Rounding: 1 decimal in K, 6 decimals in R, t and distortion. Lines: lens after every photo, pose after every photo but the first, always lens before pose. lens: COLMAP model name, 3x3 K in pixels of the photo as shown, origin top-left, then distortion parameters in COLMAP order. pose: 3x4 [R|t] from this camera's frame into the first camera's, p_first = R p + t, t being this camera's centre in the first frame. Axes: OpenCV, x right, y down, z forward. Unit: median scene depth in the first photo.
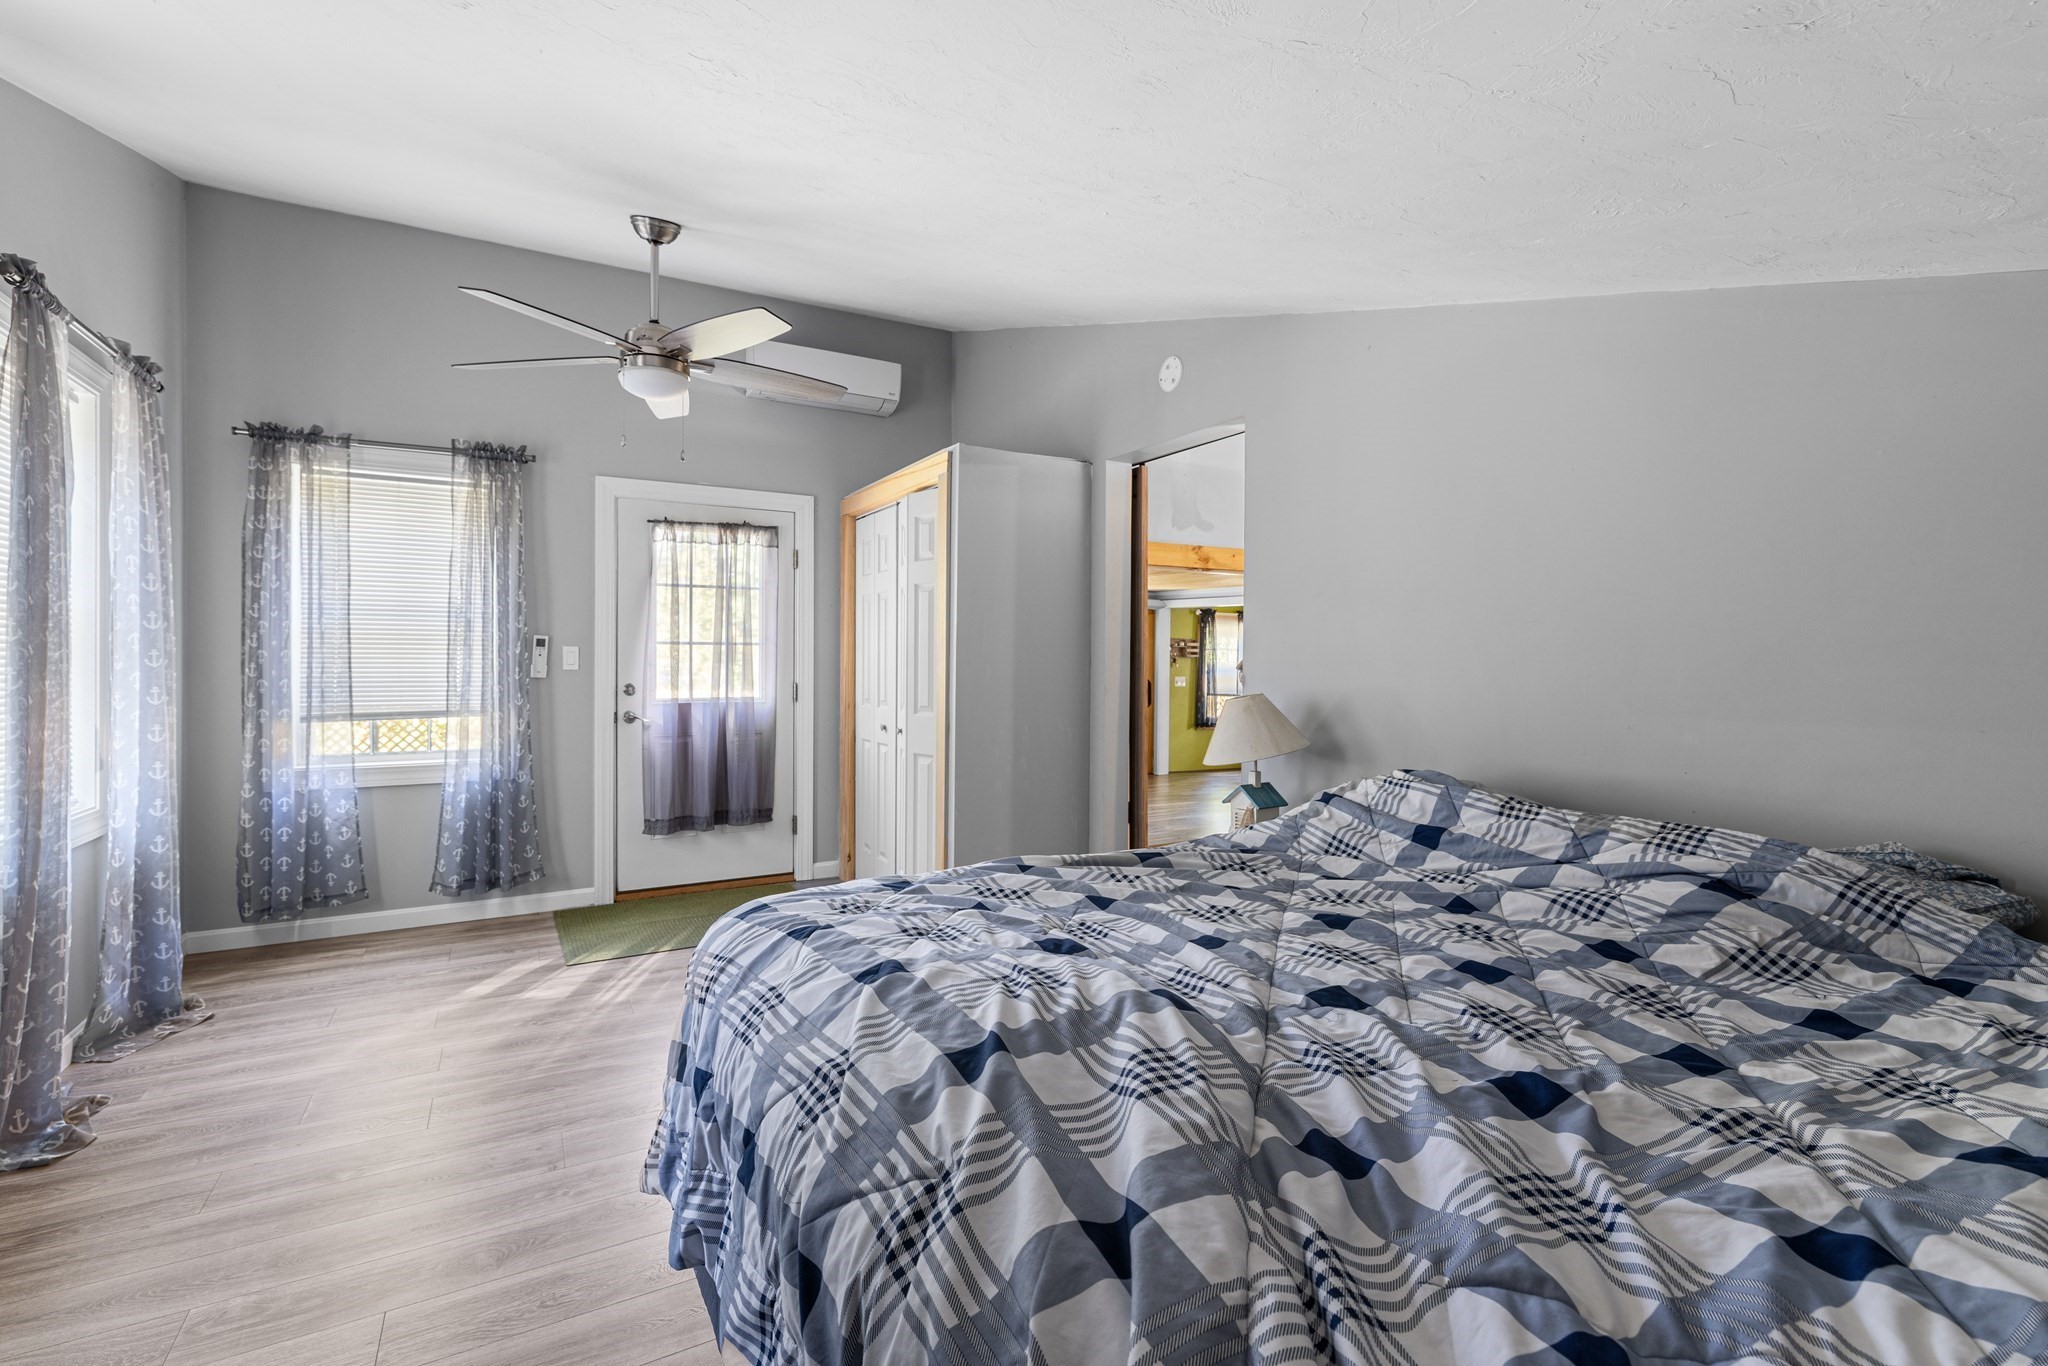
lens RADIAL K [[909.8, 0, 1024.2], [0, 909.8, 671.1], [0, 0, 1]] dist [0.004225, -0.000316]
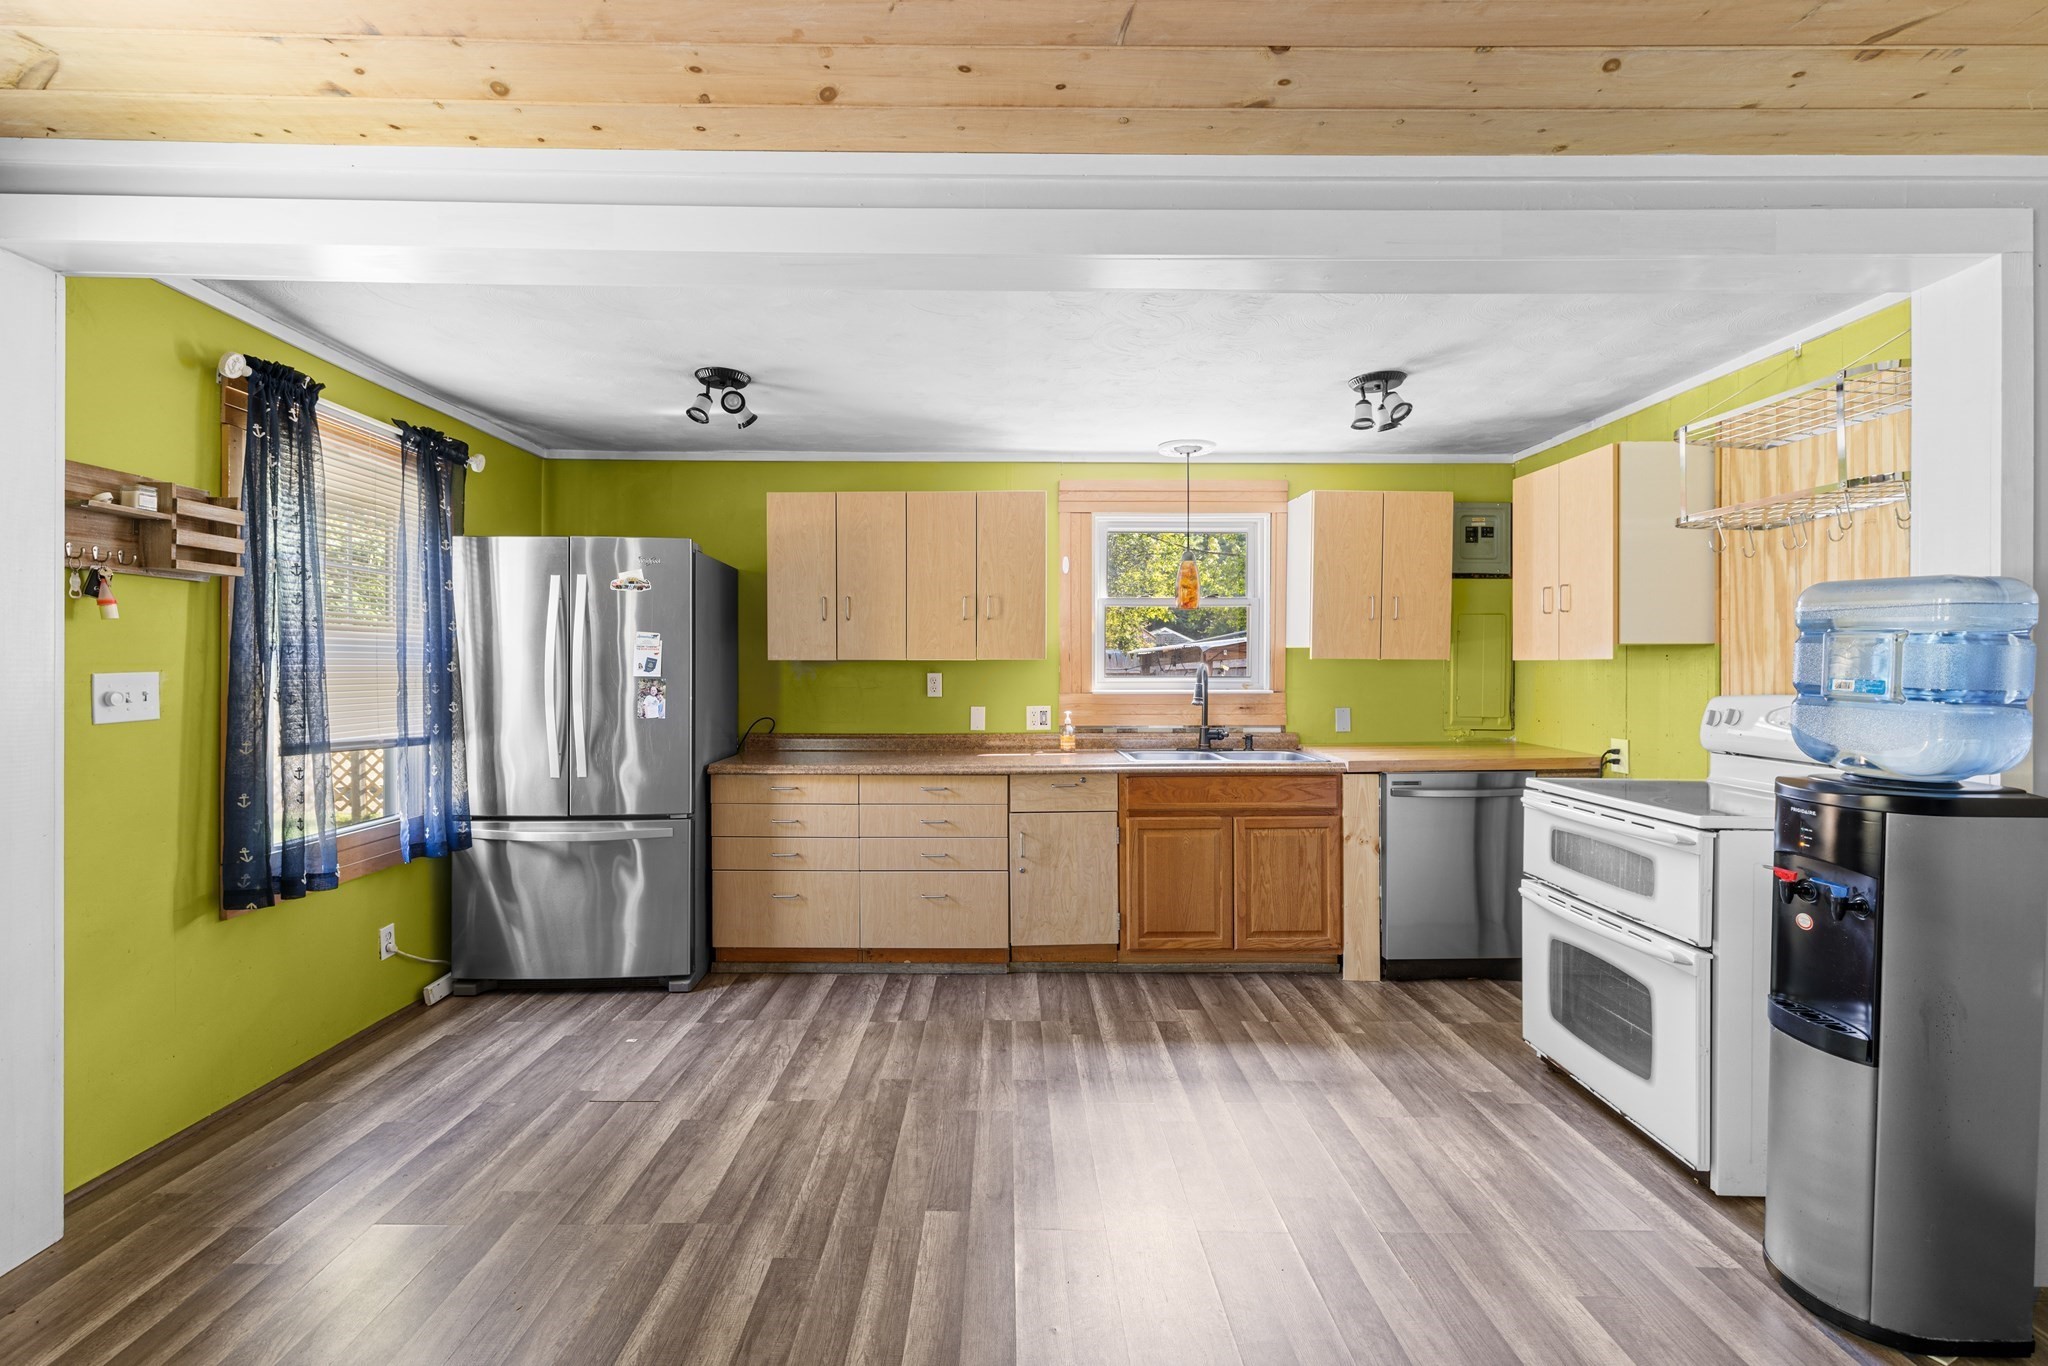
lens RADIAL K [[909.8, 0, 1004.0], [0, 909.8, 669.8], [0, 0, 1]] dist [0.004225, -0.000316]
pose [[0.498919, -0.010383, 0.866586, 0.095940], [0.016306, 0.999864, 0.002592, 0.008224], [-0.866495, 0.012837, 0.499020, 0.742893]]
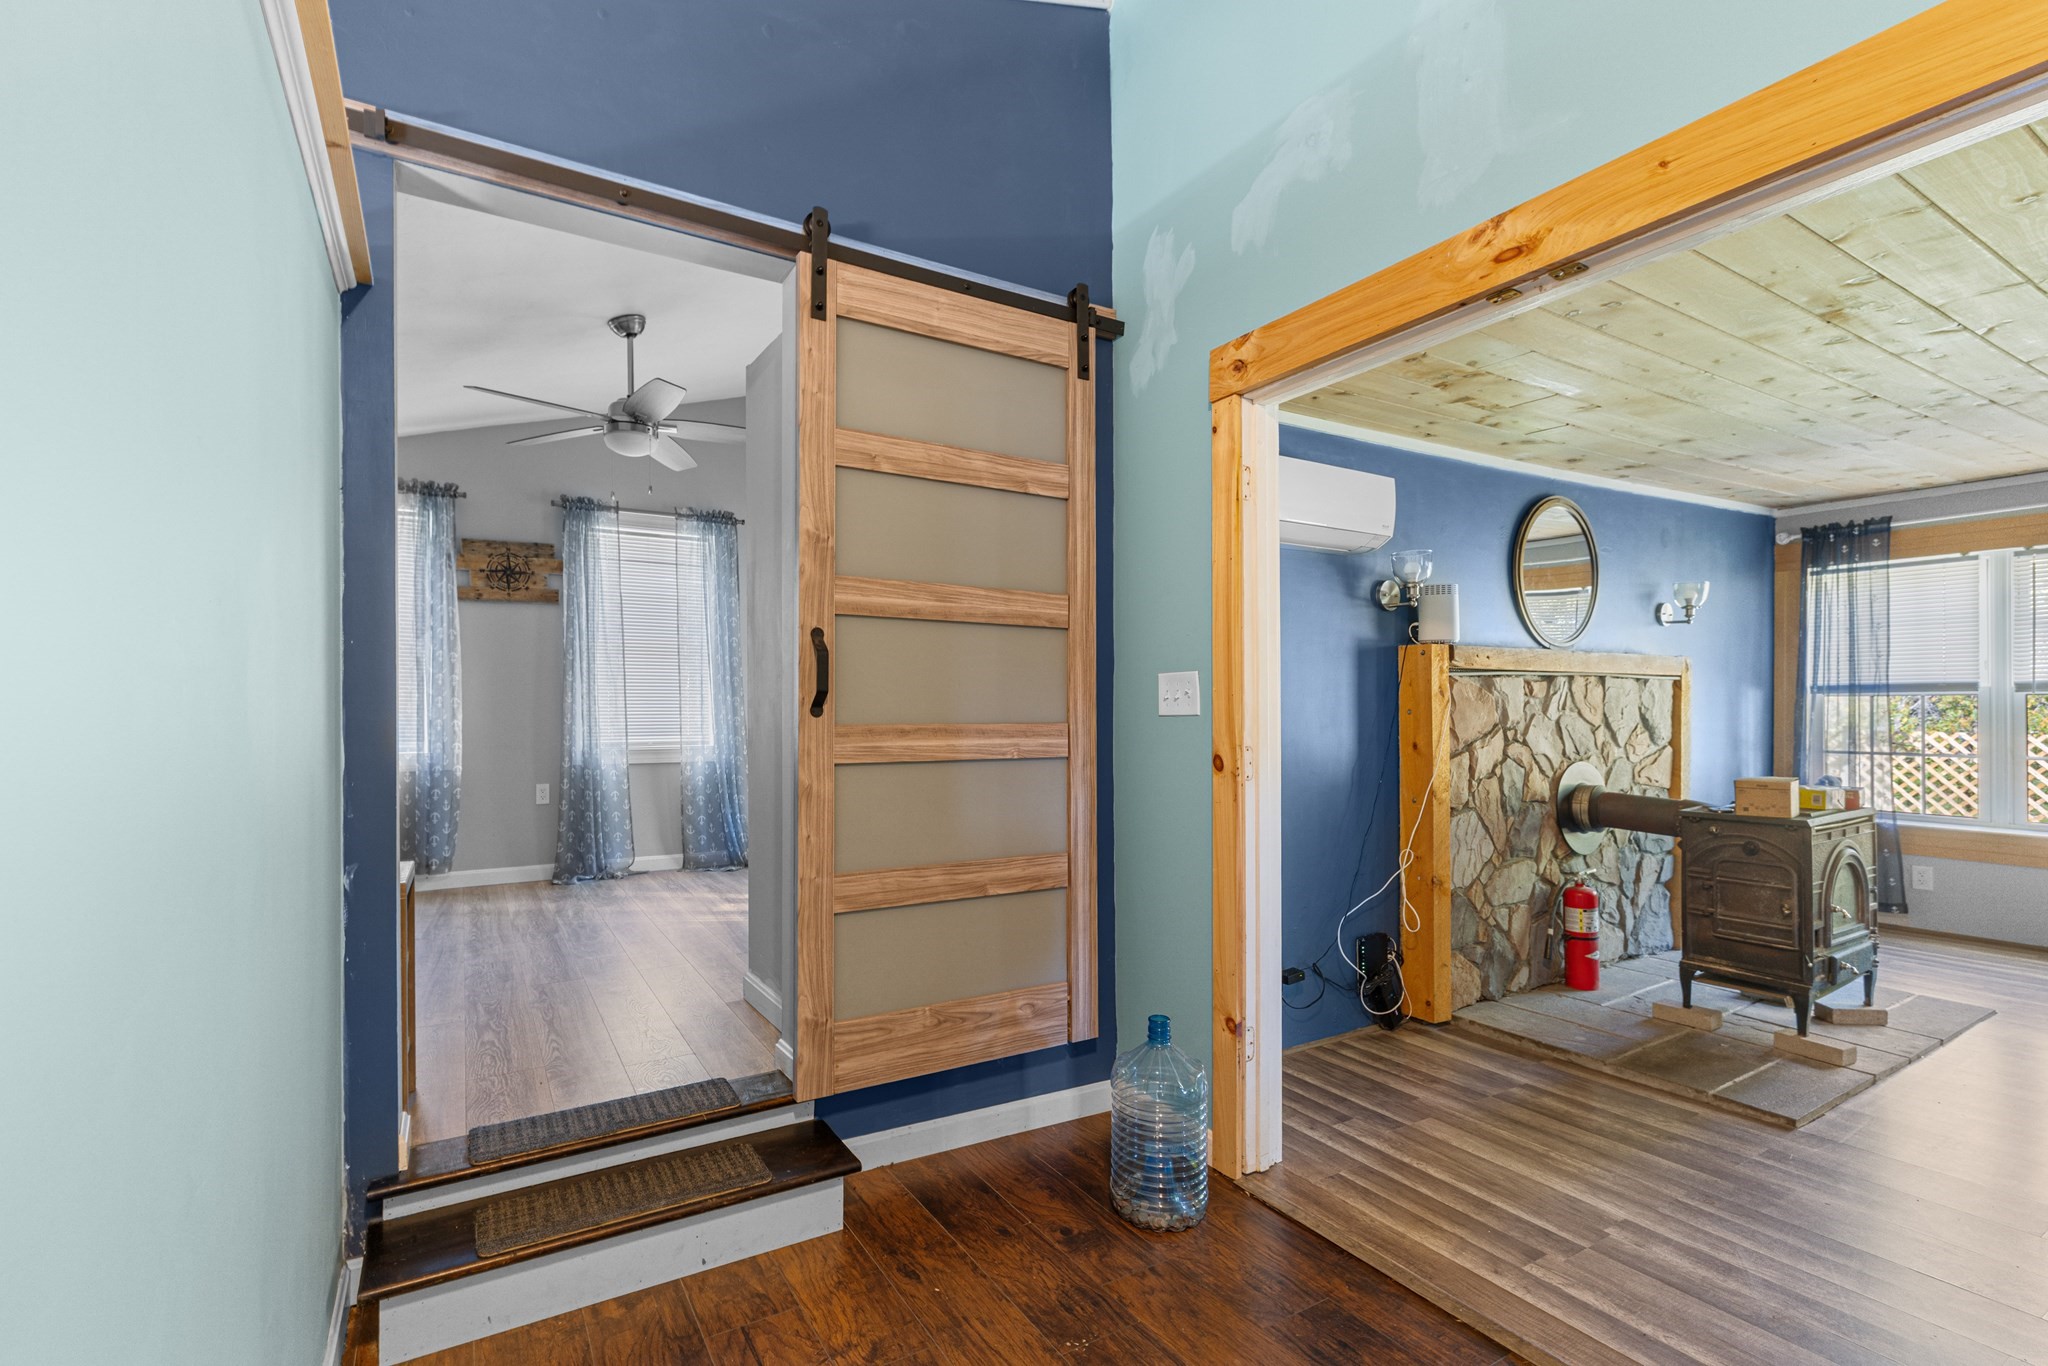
lens RADIAL K [[909.8, 0, 968.0], [0, 909.8, 709.6], [0, 0, 1]] dist [0.004225, -0.000316]
pose [[0.002795, -0.003681, -0.999989, 0.245859], [-0.011326, 0.999929, -0.003713, 0.017922], [0.999932, 0.011337, 0.002753, 0.395520]]
